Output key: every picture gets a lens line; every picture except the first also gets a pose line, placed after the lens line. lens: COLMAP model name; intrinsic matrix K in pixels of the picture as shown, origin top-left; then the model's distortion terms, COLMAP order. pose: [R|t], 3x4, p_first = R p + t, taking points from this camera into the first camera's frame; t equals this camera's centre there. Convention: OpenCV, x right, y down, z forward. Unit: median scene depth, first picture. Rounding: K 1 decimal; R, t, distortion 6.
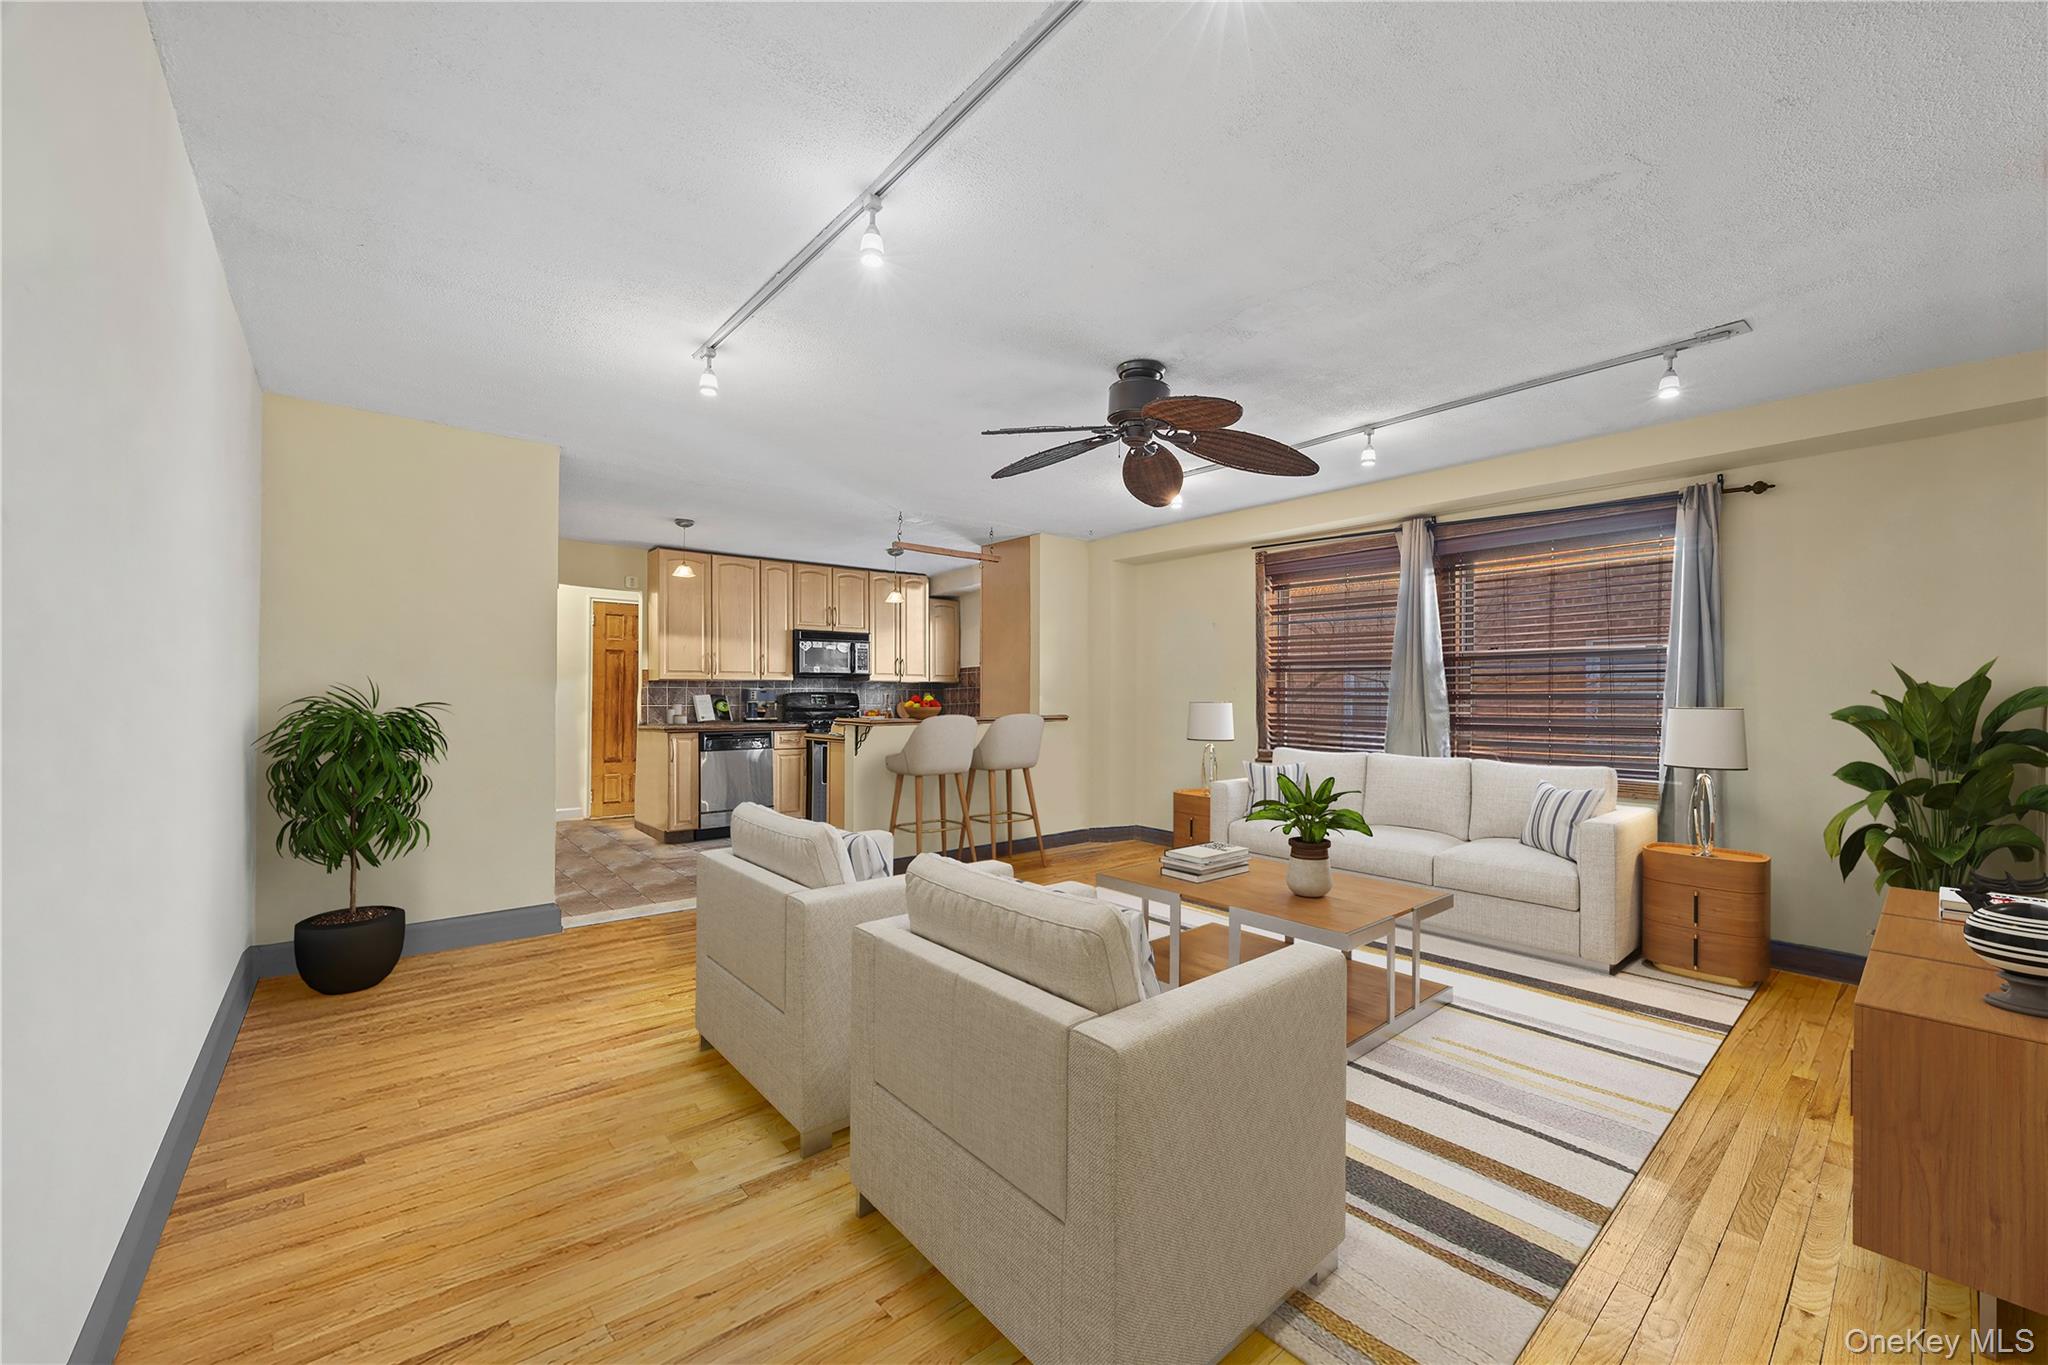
lens RADIAL K [[781.5, 0, 987.0], [0, 781.5, 683.5], [0, 0, 1]] dist [0.000608, 0.000106]
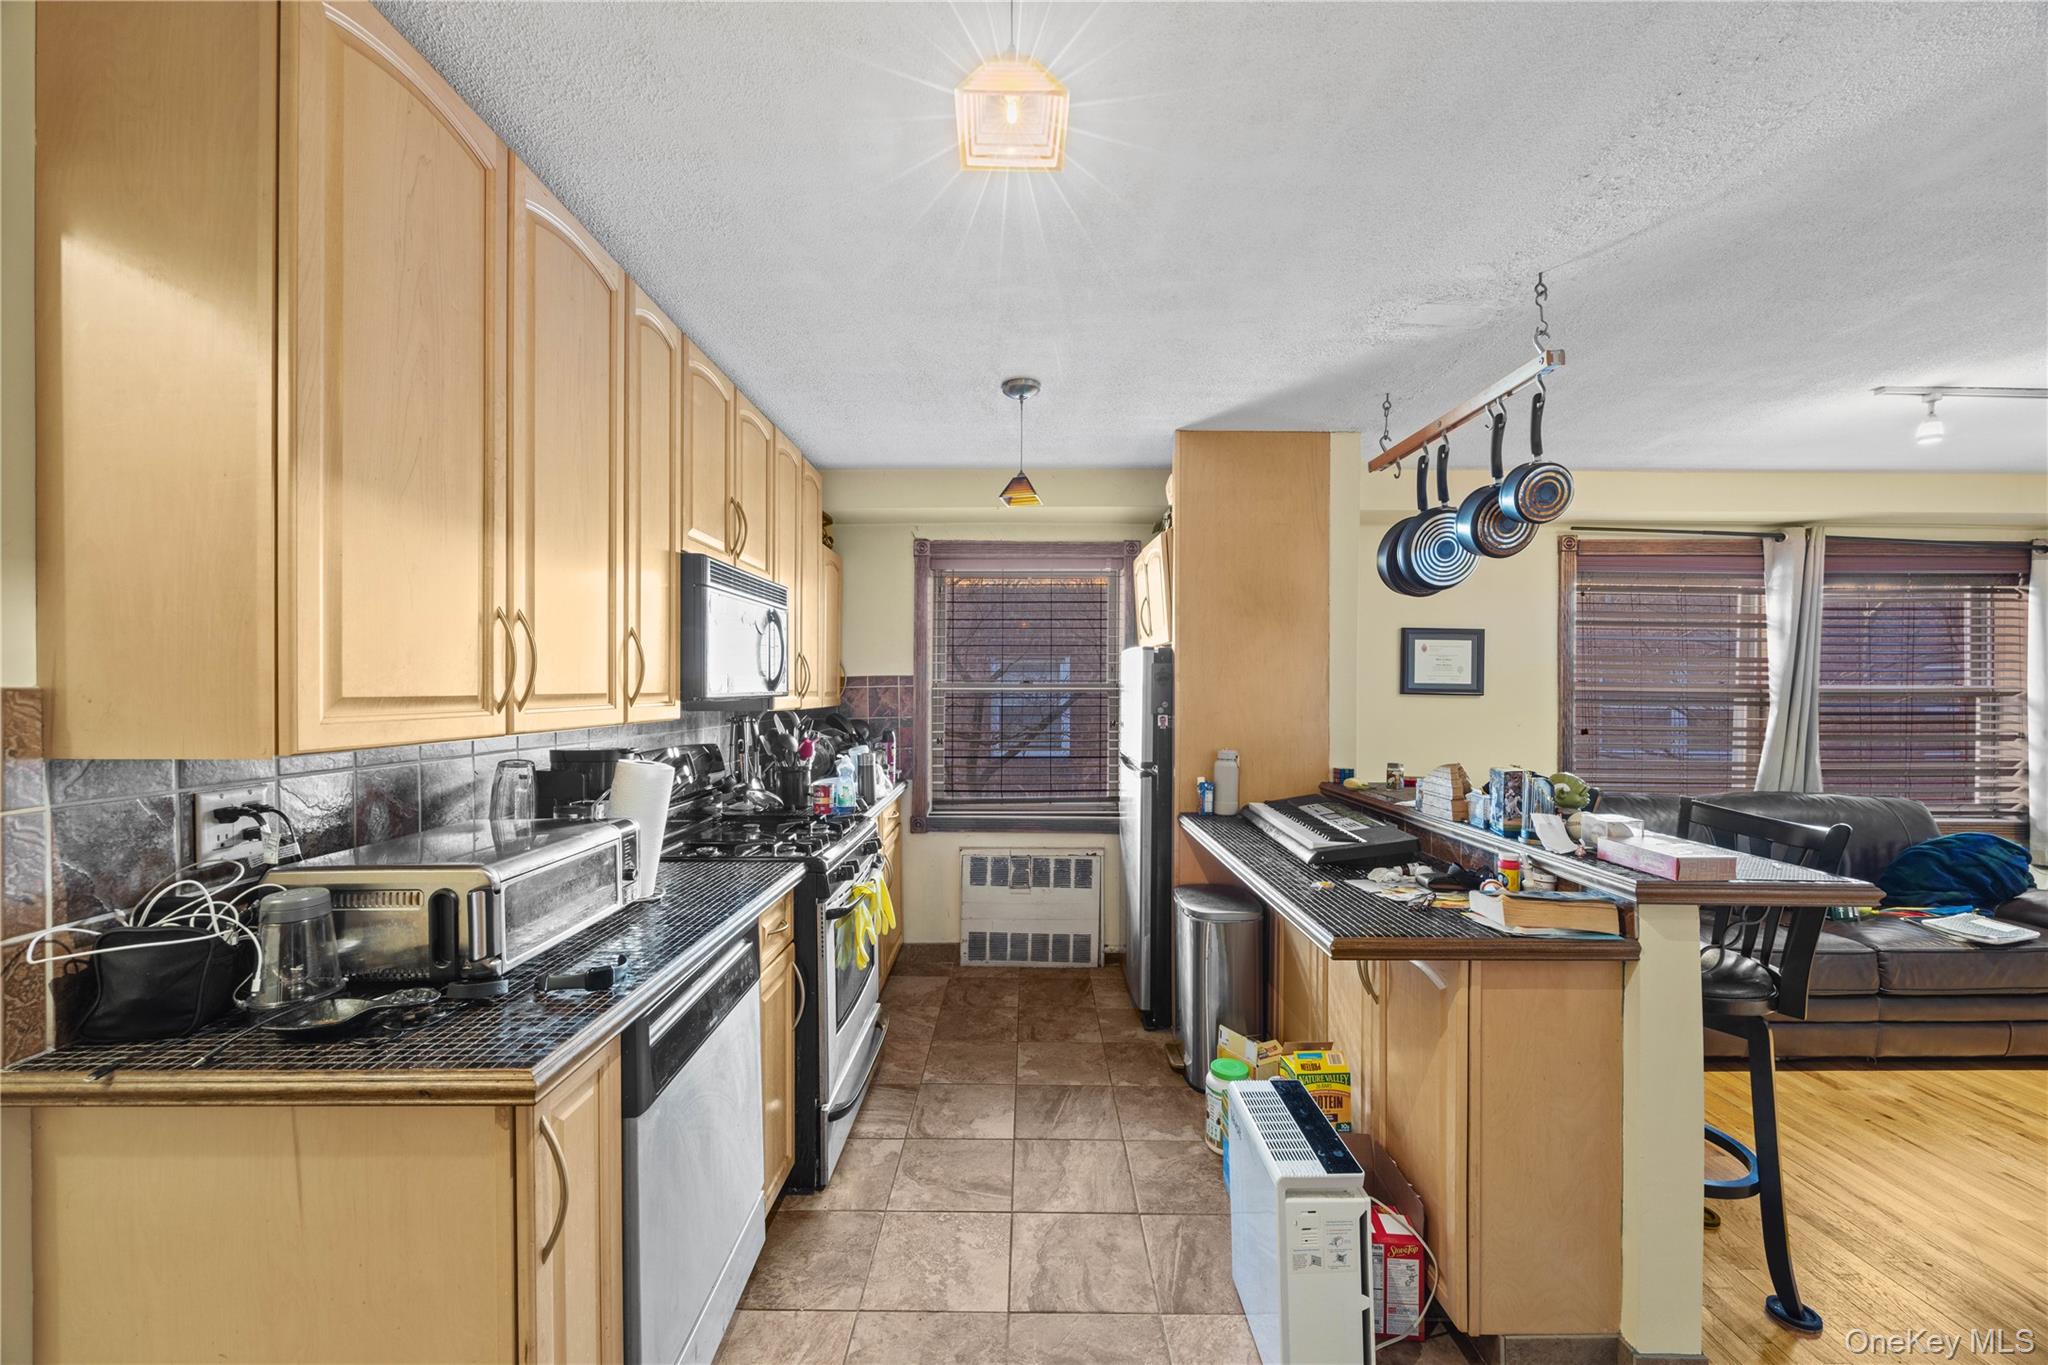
lens RADIAL K [[787.4, 0, 1024.0], [0, 787.4, 682.5], [0, 0, 1]] dist [-0.001040, 0.000209]
pose [[0.627526, 0.008812, 0.778545, -0.406962], [-0.012773, 0.999918, -0.001022, -0.019926], [-0.778491, -0.009303, 0.627587, 0.709106]]
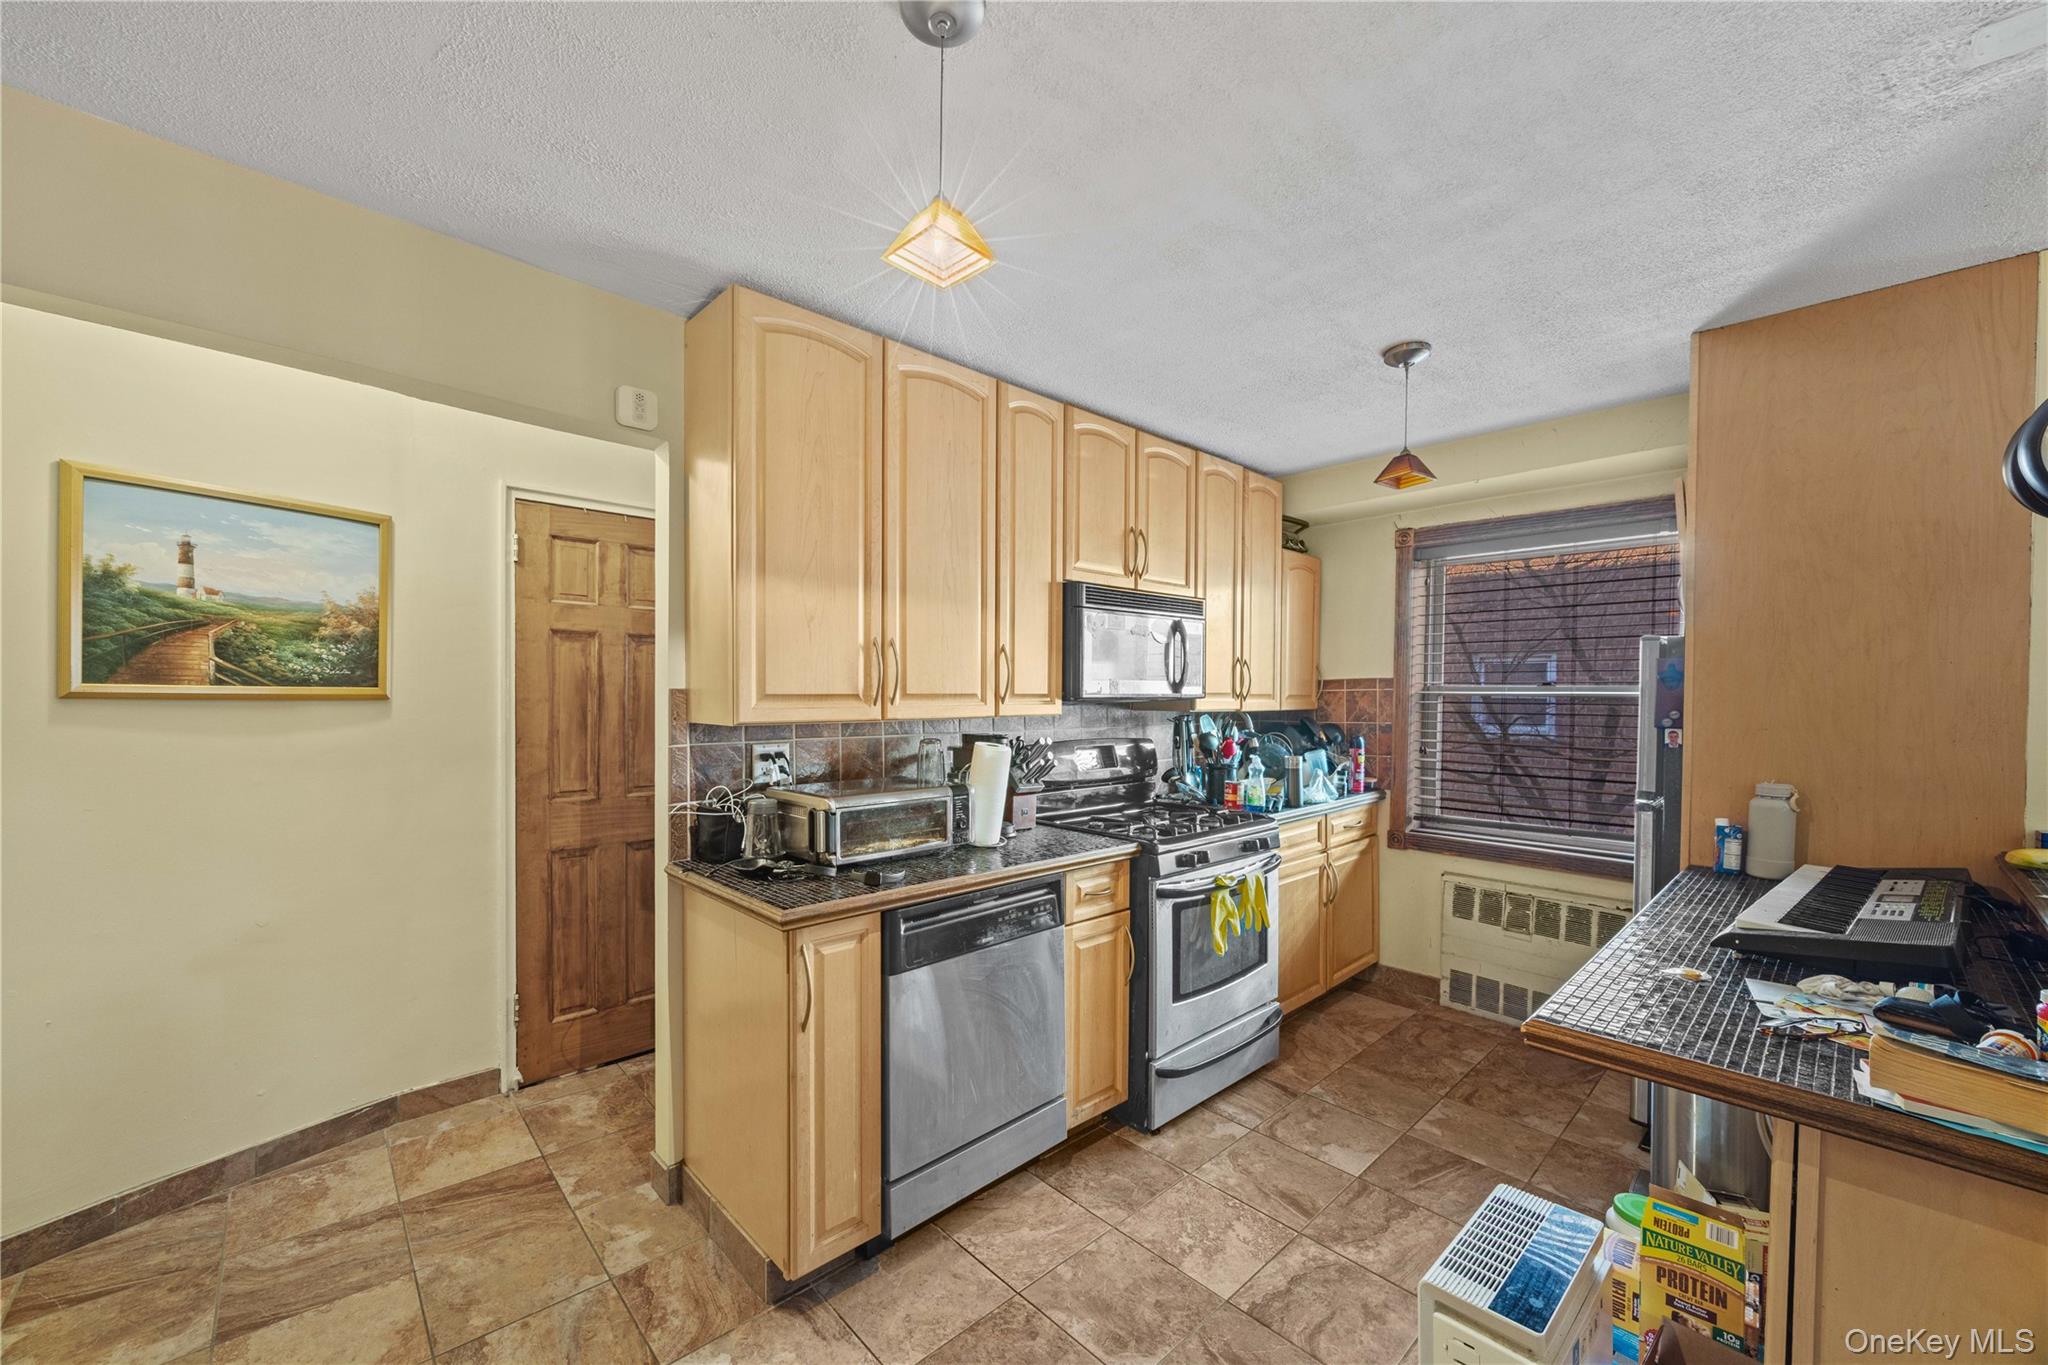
lens RADIAL K [[797.0, 0, 1029.5], [0, 797.0, 693.5], [0, 0, 1]] dist [-0.001135, -0.000016]
pose [[0.996484, 0.006538, 0.083527, -0.299375], [-0.007998, 0.999821, 0.017163, -0.021269], [-0.083400, -0.017771, 0.996358, 0.618068]]
